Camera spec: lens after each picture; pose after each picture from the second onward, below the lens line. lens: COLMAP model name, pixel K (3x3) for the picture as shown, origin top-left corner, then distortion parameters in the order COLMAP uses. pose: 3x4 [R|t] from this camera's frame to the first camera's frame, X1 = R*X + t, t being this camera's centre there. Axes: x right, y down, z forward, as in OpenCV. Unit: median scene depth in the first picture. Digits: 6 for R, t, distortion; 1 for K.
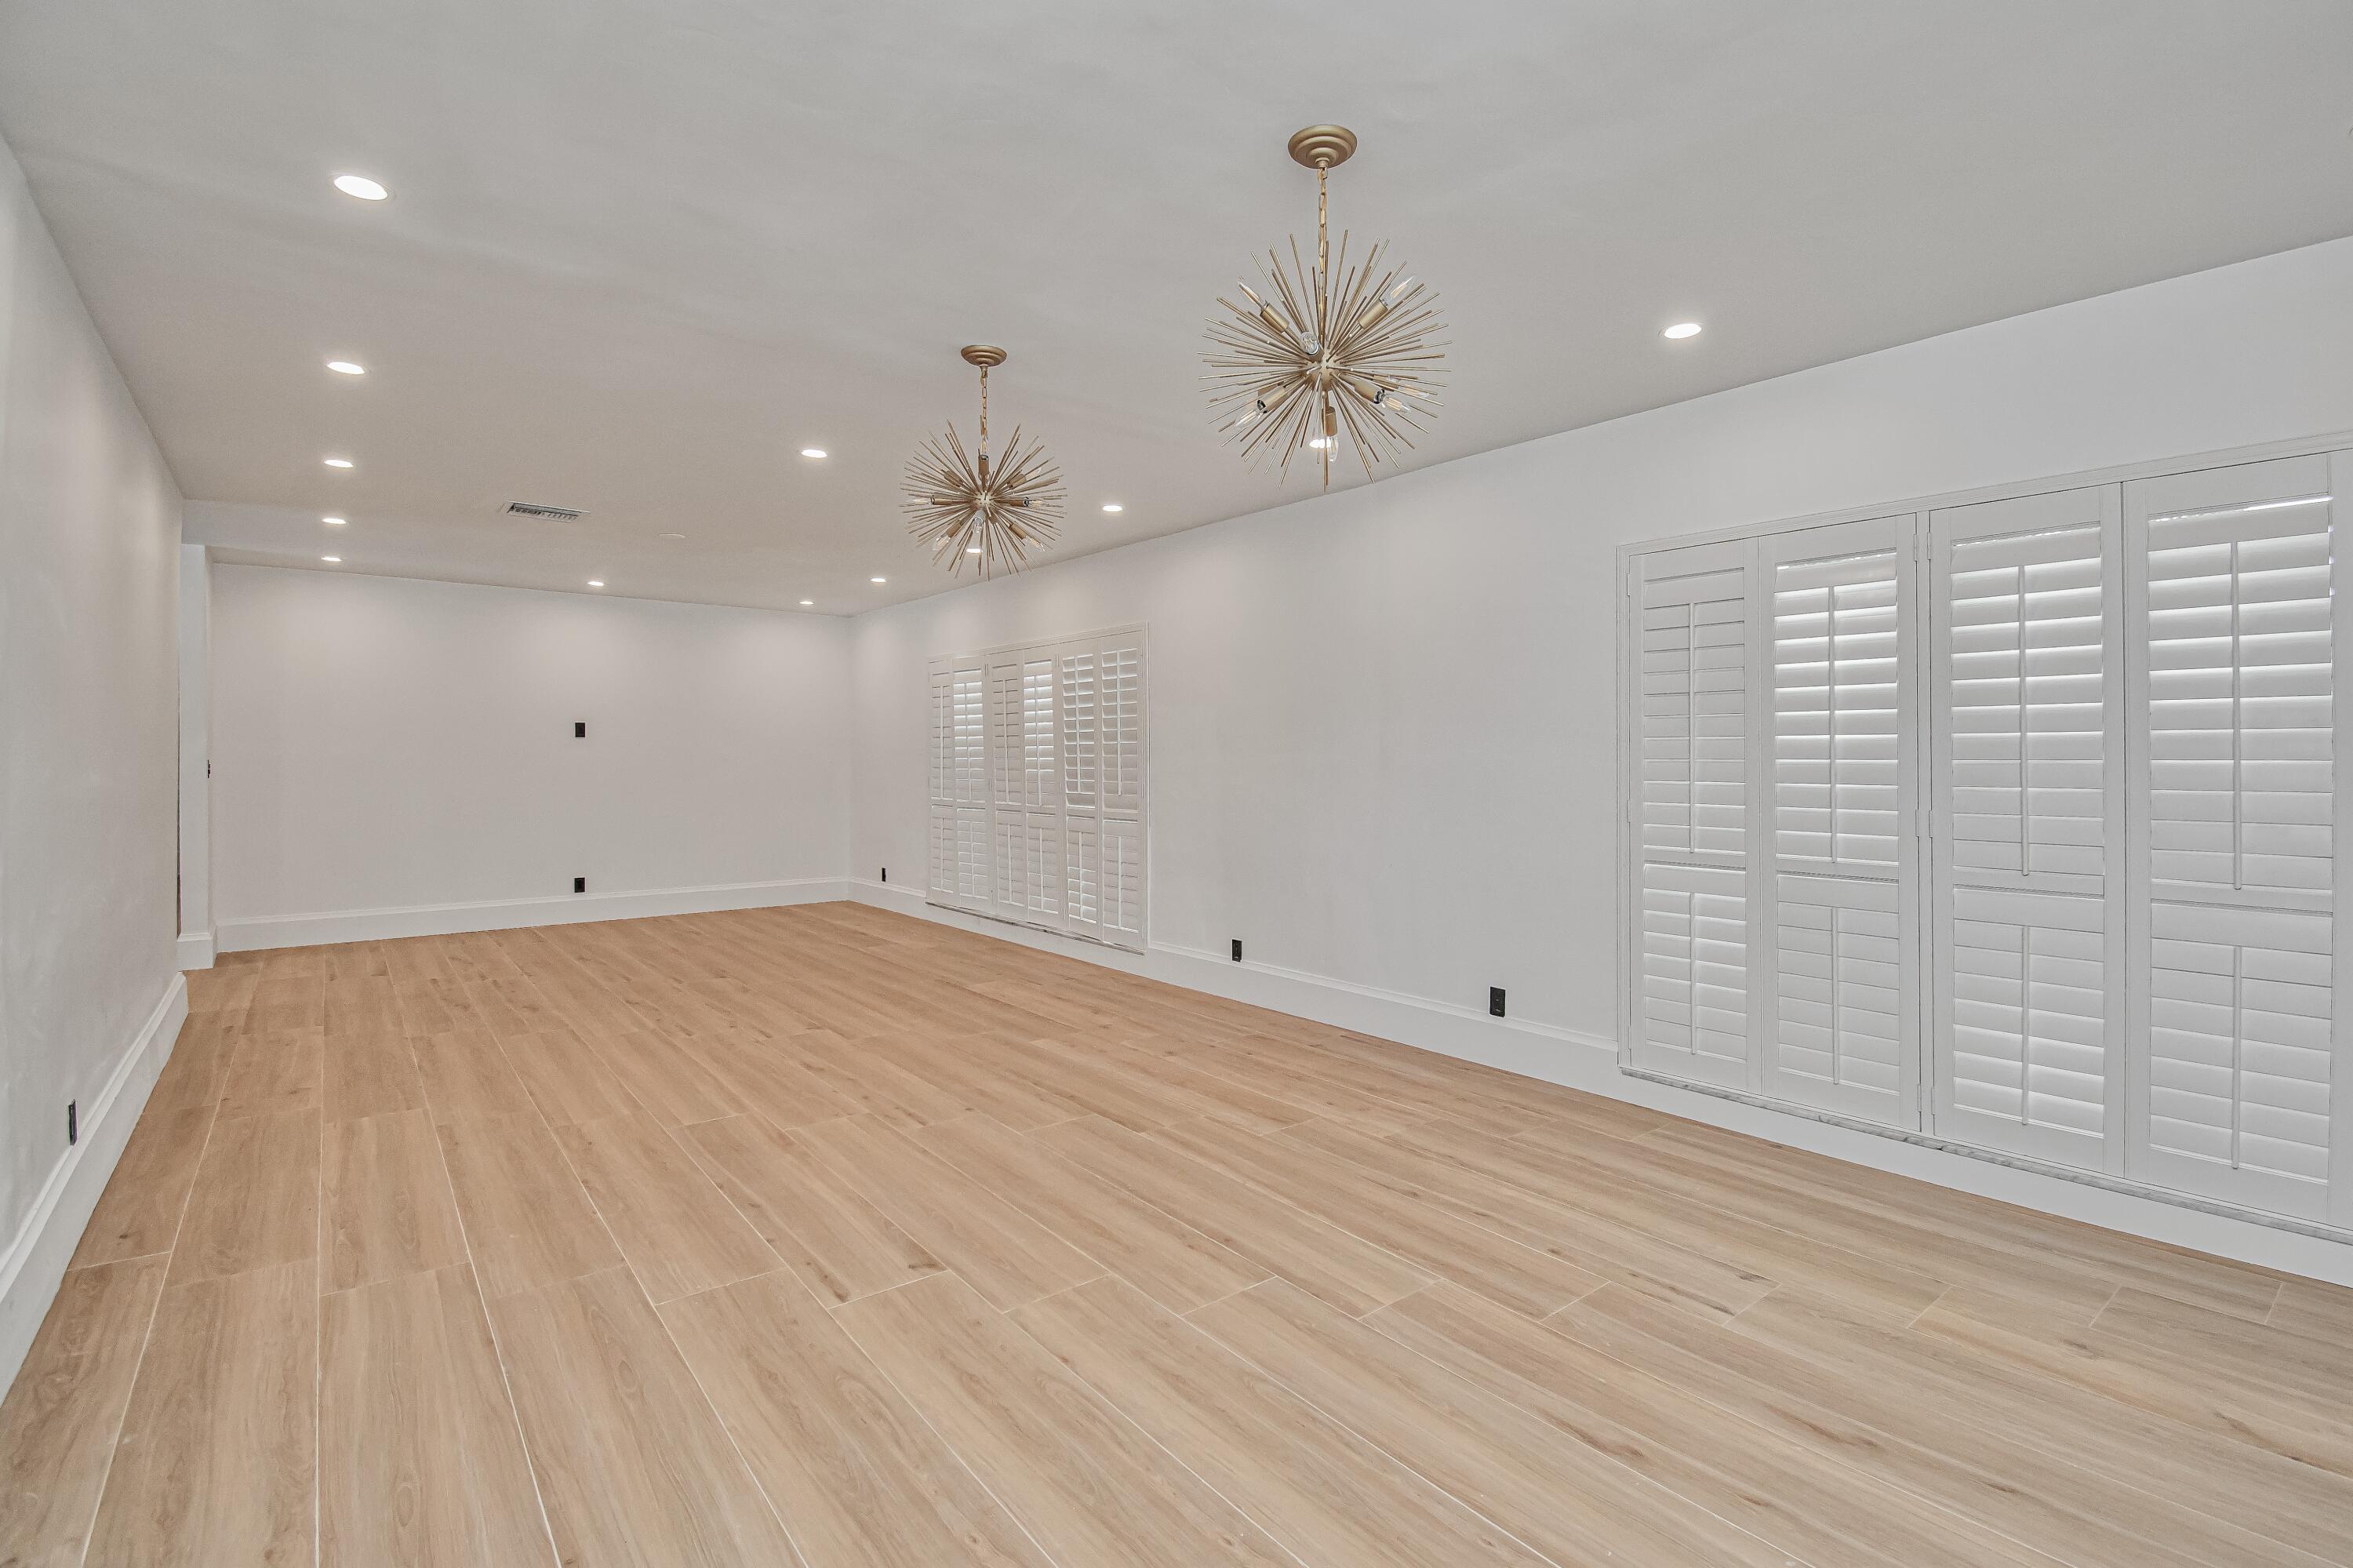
lens RADIAL K [[1056.3, 0, 1190.9], [0, 1056.3, 780.1], [0, 0, 1]] dist [0.006364, -0.016906]
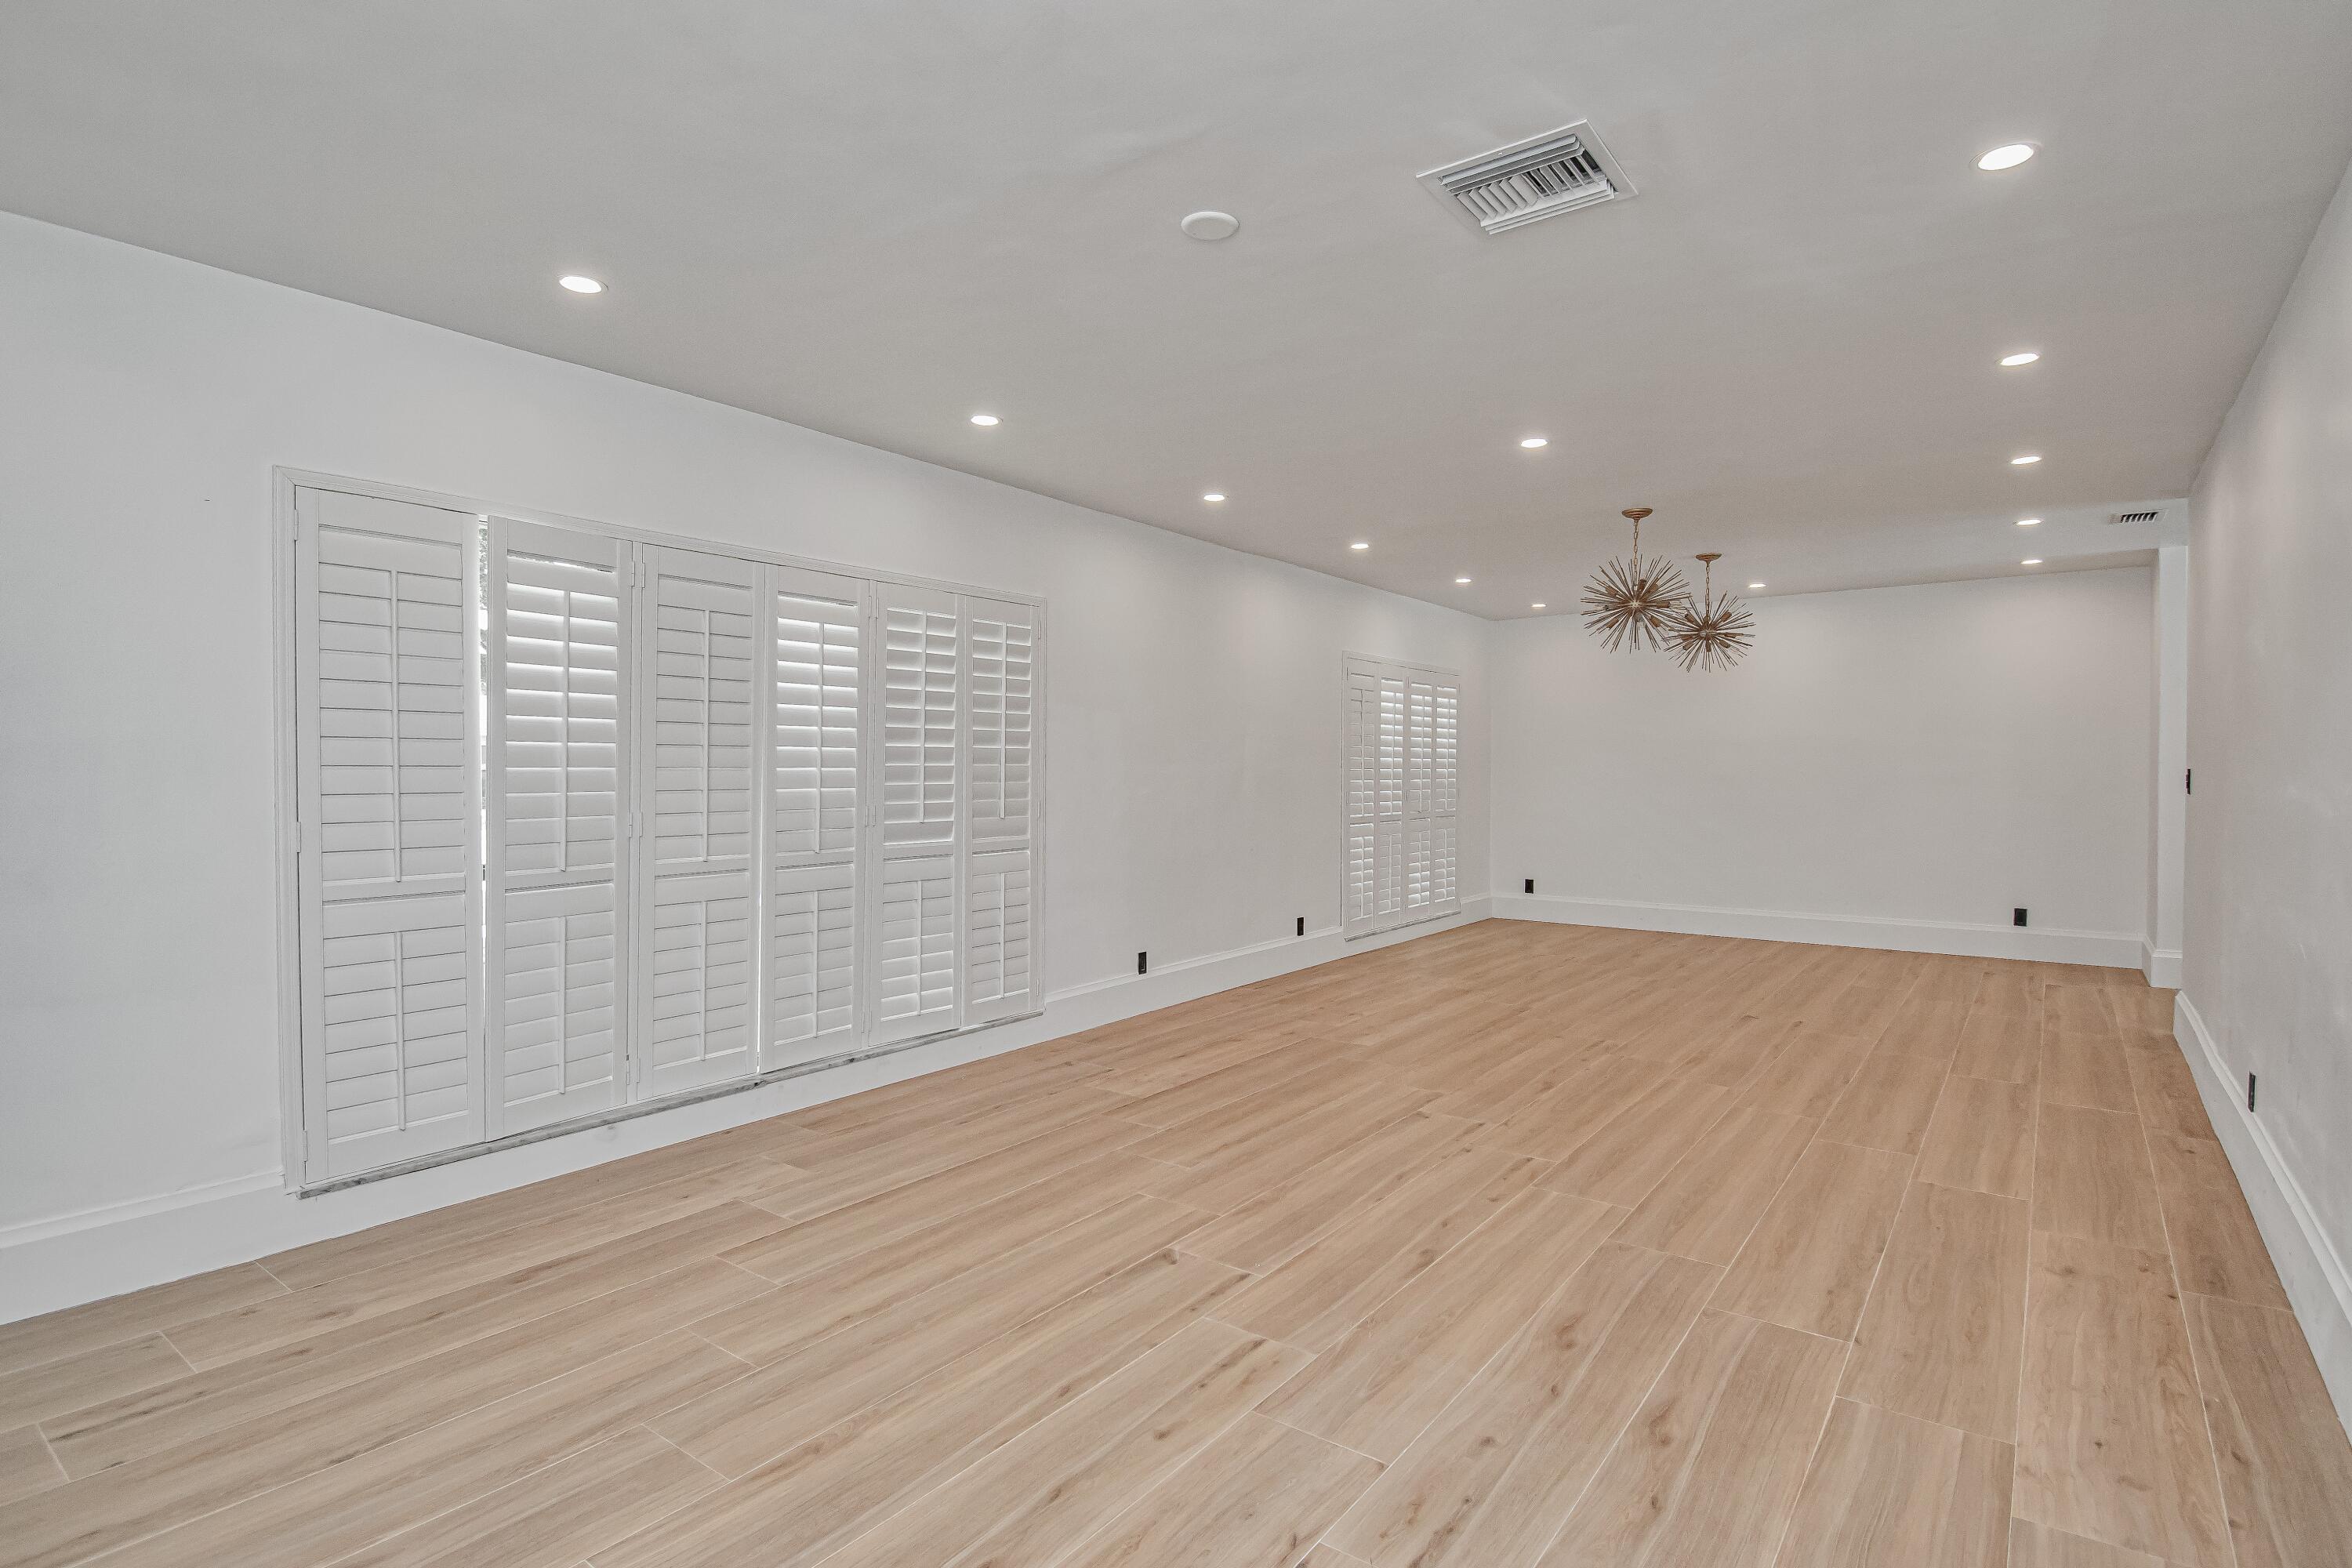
lens RADIAL K [[1159.7, 0, 1176.1], [0, 1159.7, 813.7], [0, 0, 1]] dist [0.014140, -0.017059]
pose [[-0.236698, -0.040341, 0.970745, -1.467399], [0.018416, 0.998772, 0.045996, -0.039624], [-0.971409, 0.028765, -0.235664, 1.769223]]
